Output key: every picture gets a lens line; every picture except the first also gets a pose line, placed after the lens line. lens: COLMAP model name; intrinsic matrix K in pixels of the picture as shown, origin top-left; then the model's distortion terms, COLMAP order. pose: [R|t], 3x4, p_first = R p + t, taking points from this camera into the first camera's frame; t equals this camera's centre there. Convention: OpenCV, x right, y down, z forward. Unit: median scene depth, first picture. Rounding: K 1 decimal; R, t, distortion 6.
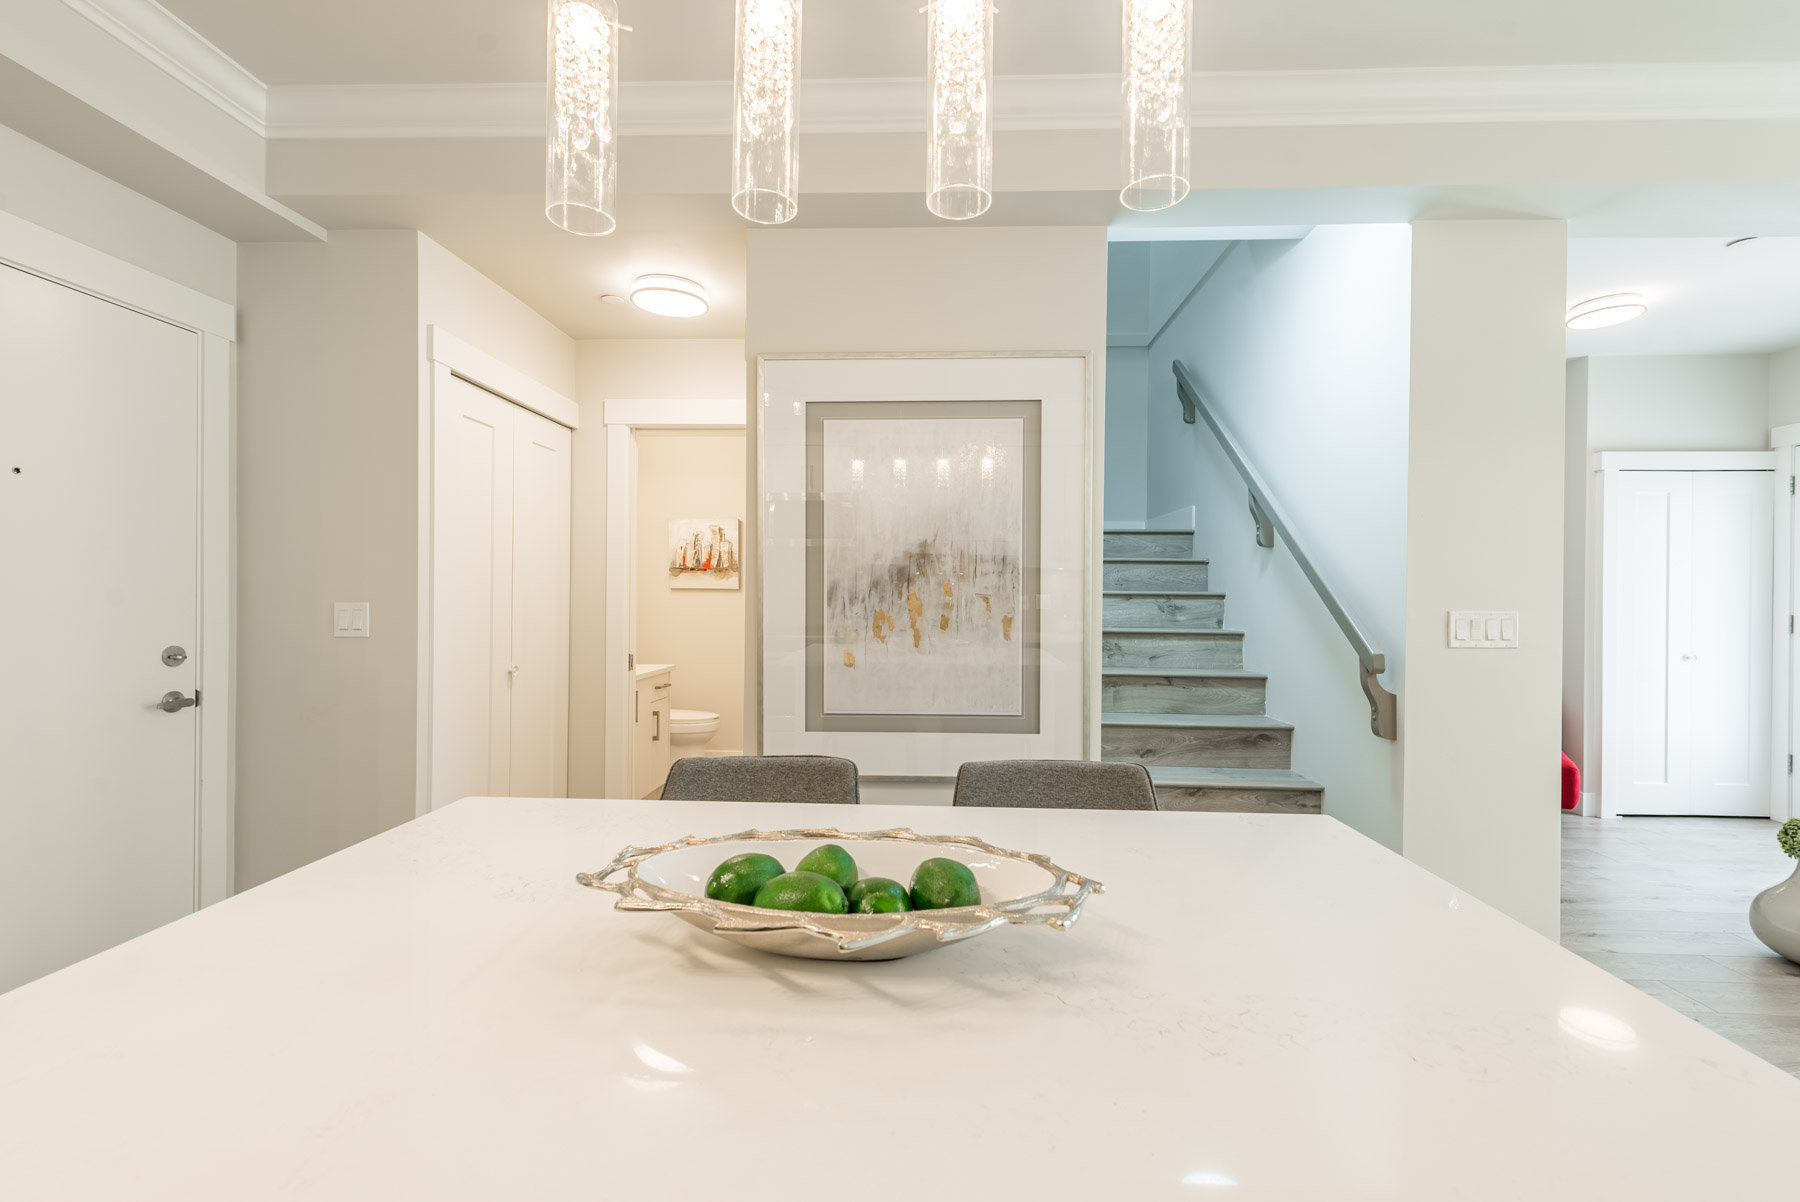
lens RADIAL K [[727.1, 0, 905.8], [0, 727.1, 597.4], [0, 0, 1]] dist [0.014816, -0.000033]
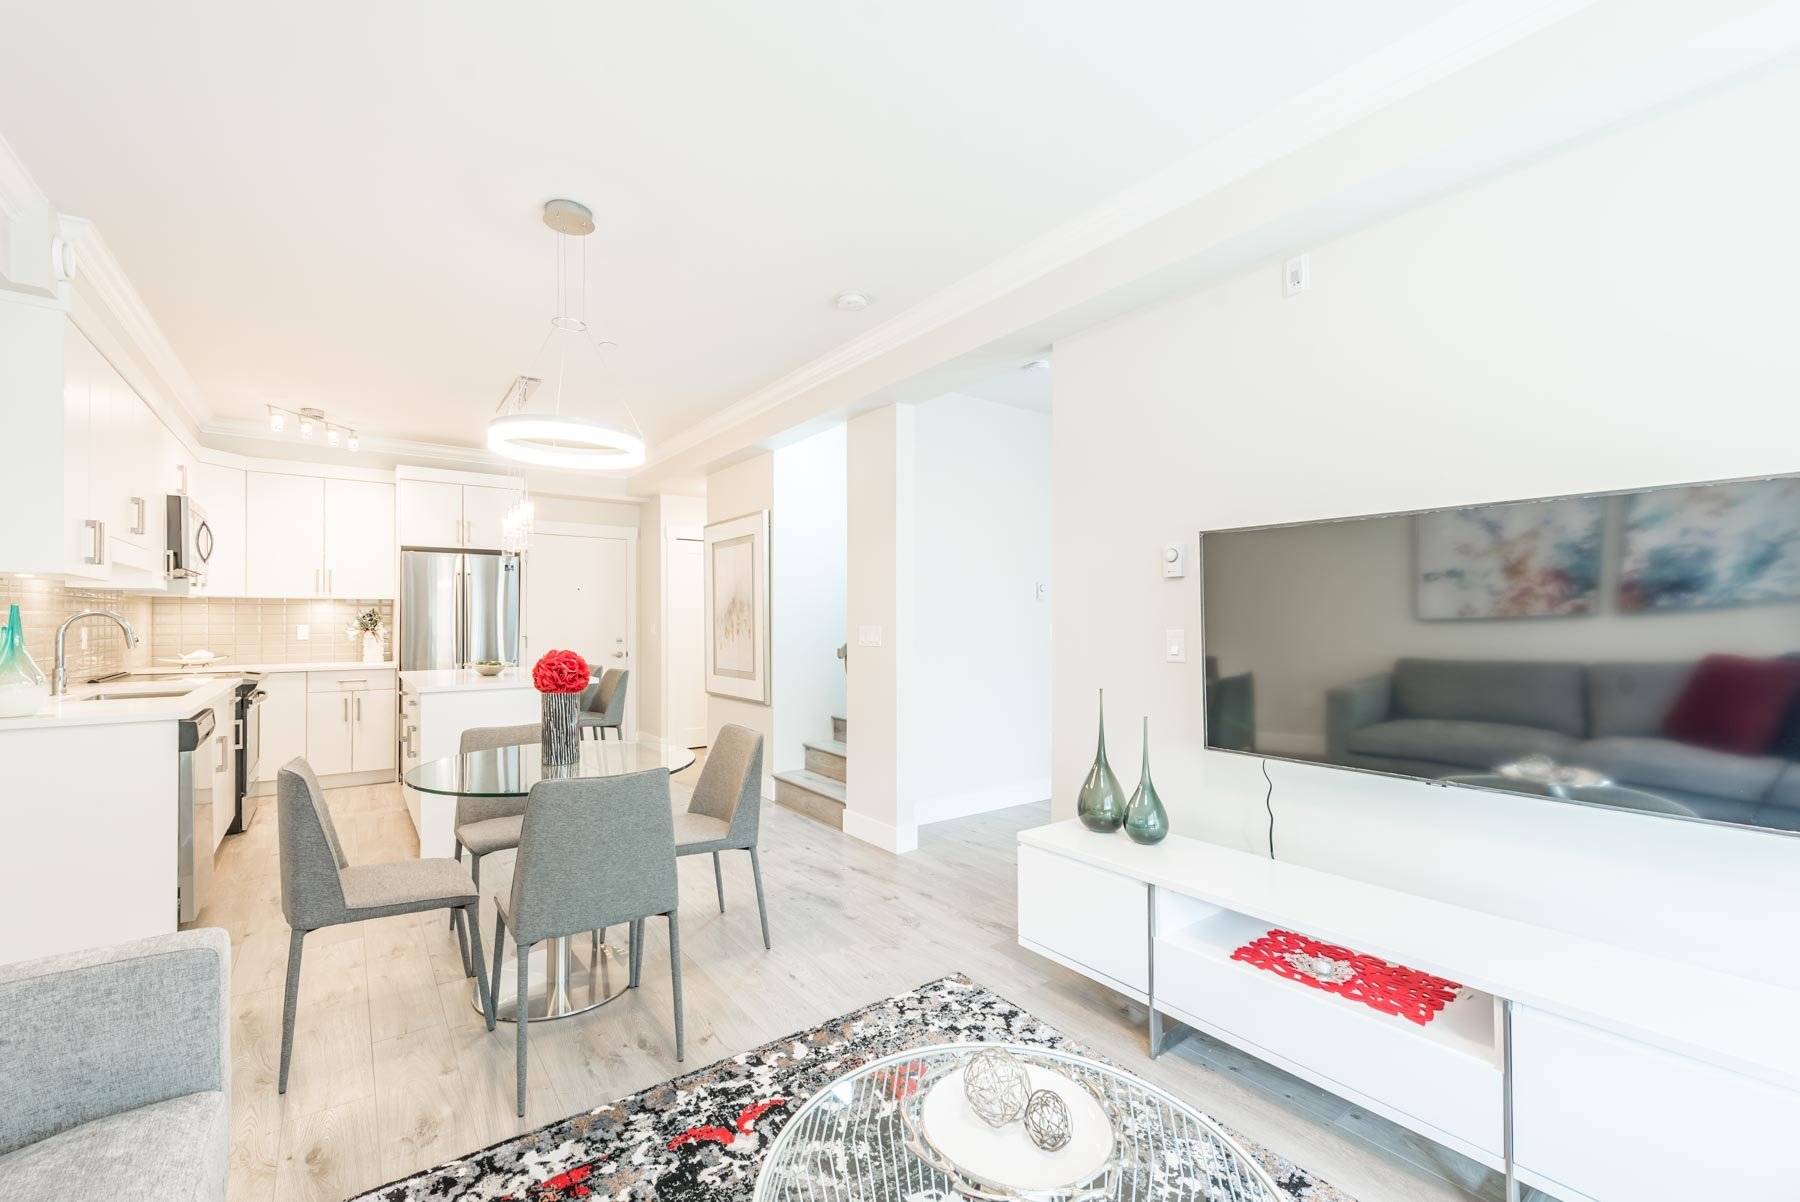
lens RADIAL K [[731.8, 0, 871.4], [0, 731.8, 612.8], [0, 0, 1]] dist [0.009009, -0.000083]
pose [[0.618504, -0.017263, -0.785592, 2.170258], [0.007606, 0.999843, -0.015983, 0.016622], [0.785745, 0.003910, 0.618538, -0.123429]]
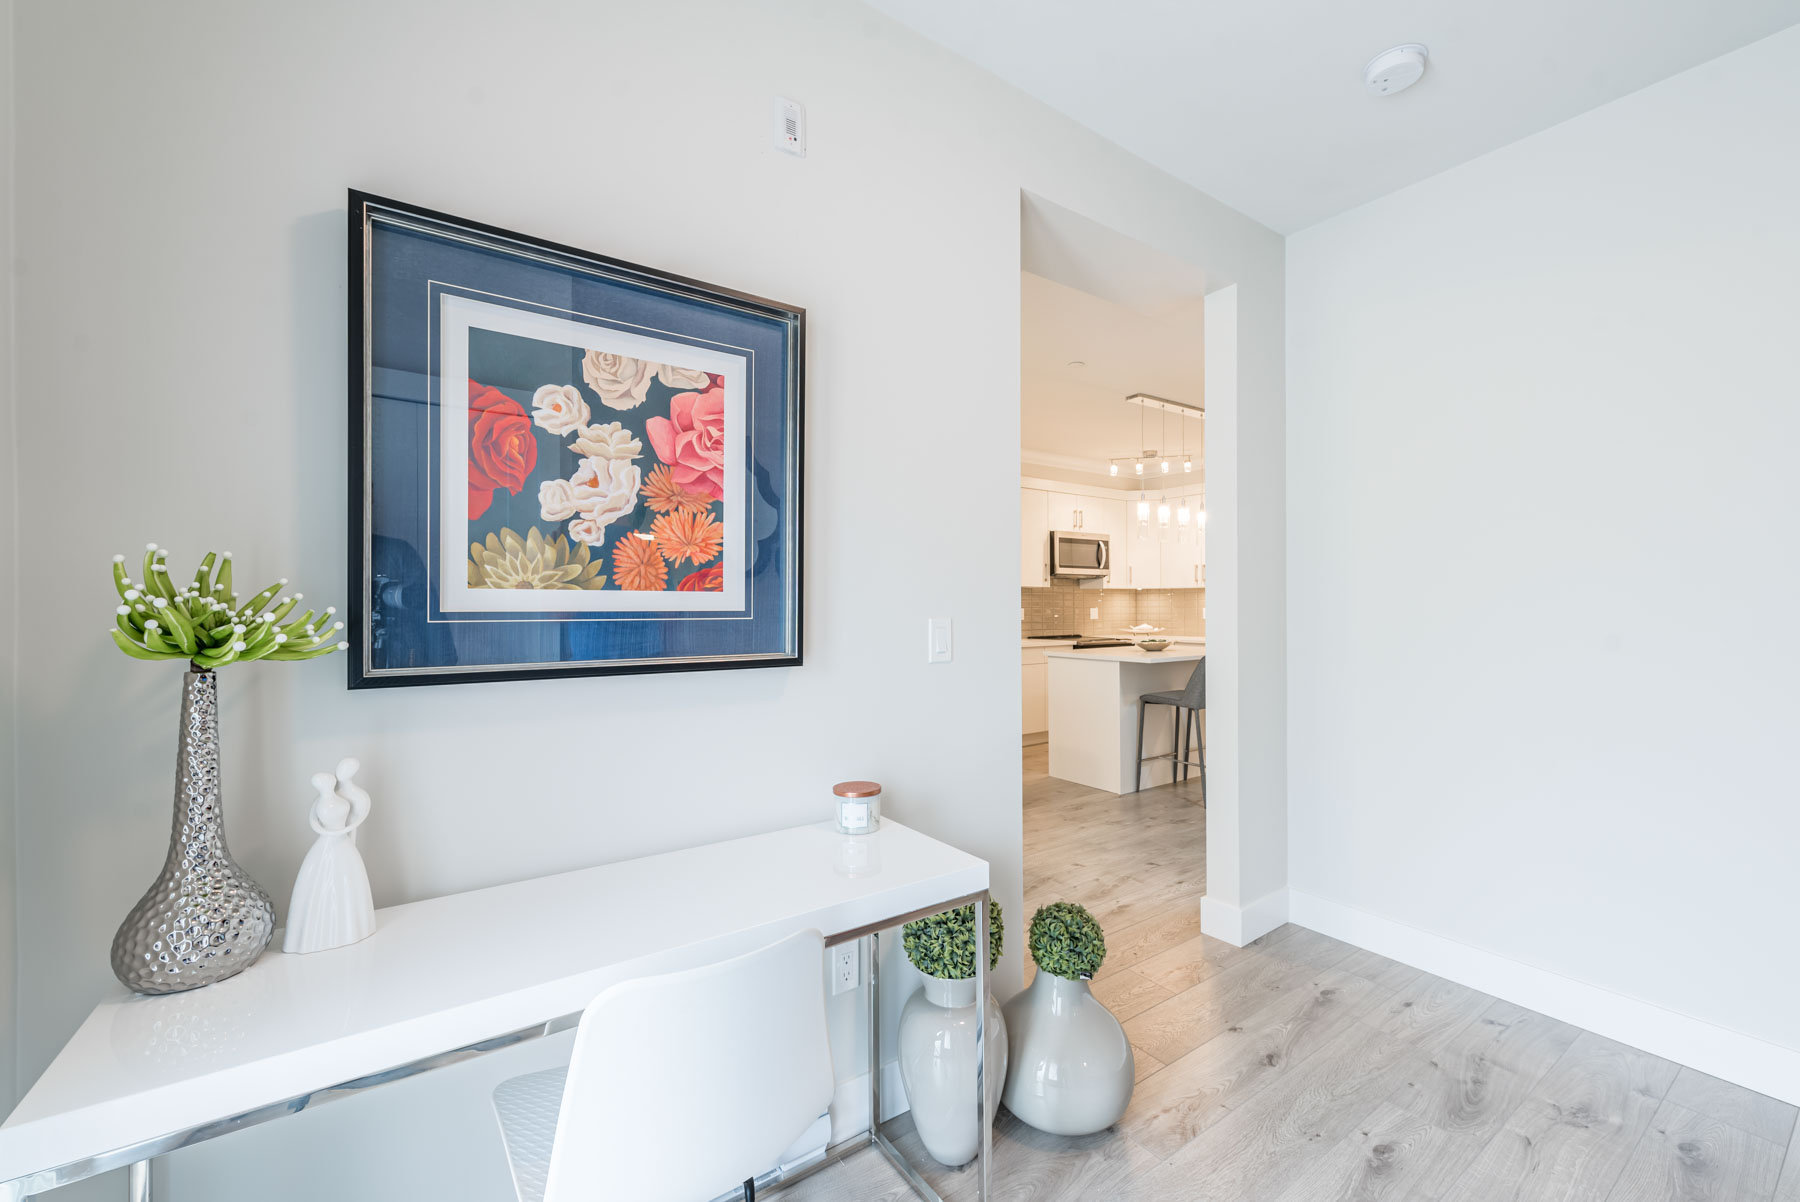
lens RADIAL K [[727.1, 0, 905.8], [0, 727.1, 597.4], [0, 0, 1]] dist [0.014816, -0.000033]
pose [[-0.803295, -0.011186, -0.595477, 2.000986], [-0.005459, 0.999920, -0.011420, 0.004086], [0.595557, -0.005923, -0.803292, 1.672967]]
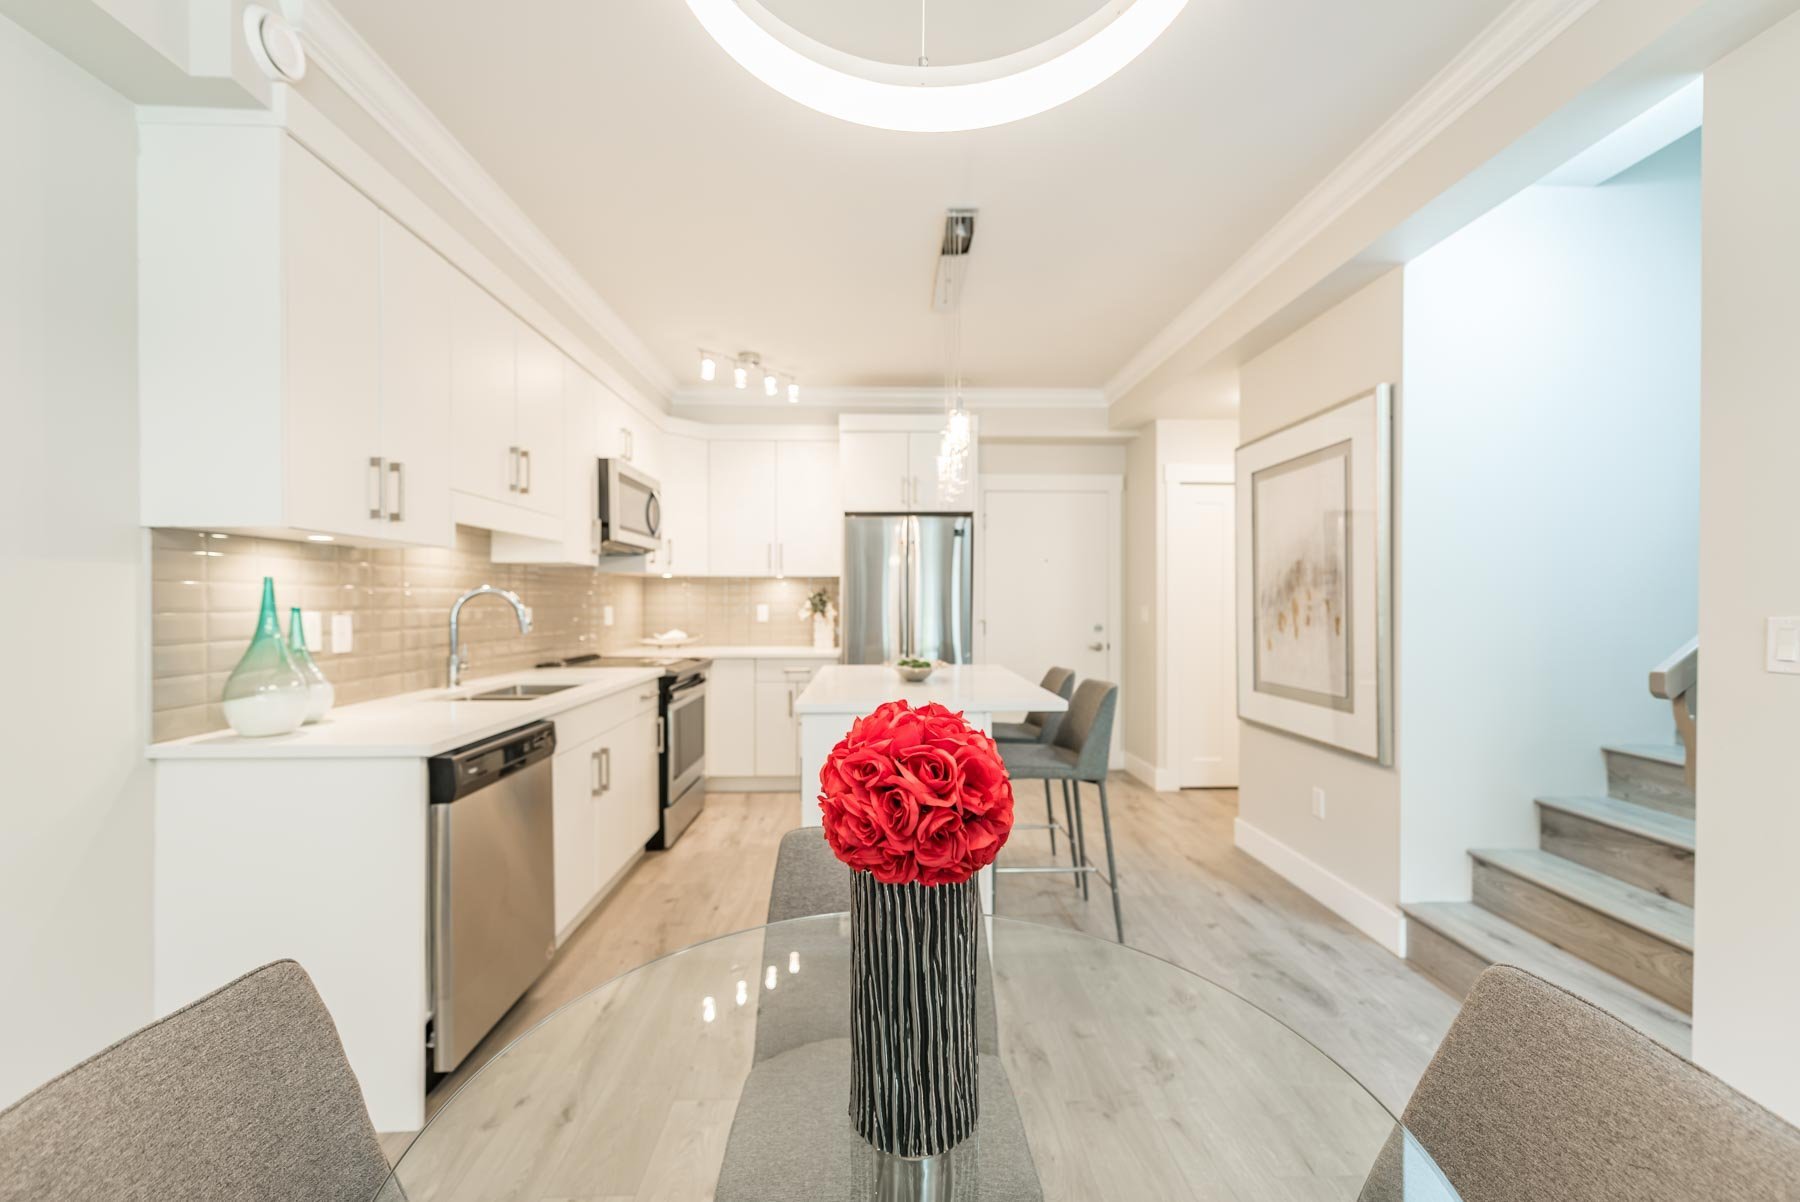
lens RADIAL K [[736.3, 0, 890.0], [0, 736.3, 597.4], [0, 0, 1]] dist [0.000641, -0.000239]
pose [[0.062762, -0.013864, -0.997932, 1.336346], [0.000873, 0.999904, -0.013837, 0.011063], [0.998028, -0.000002, 0.062768, 0.156728]]
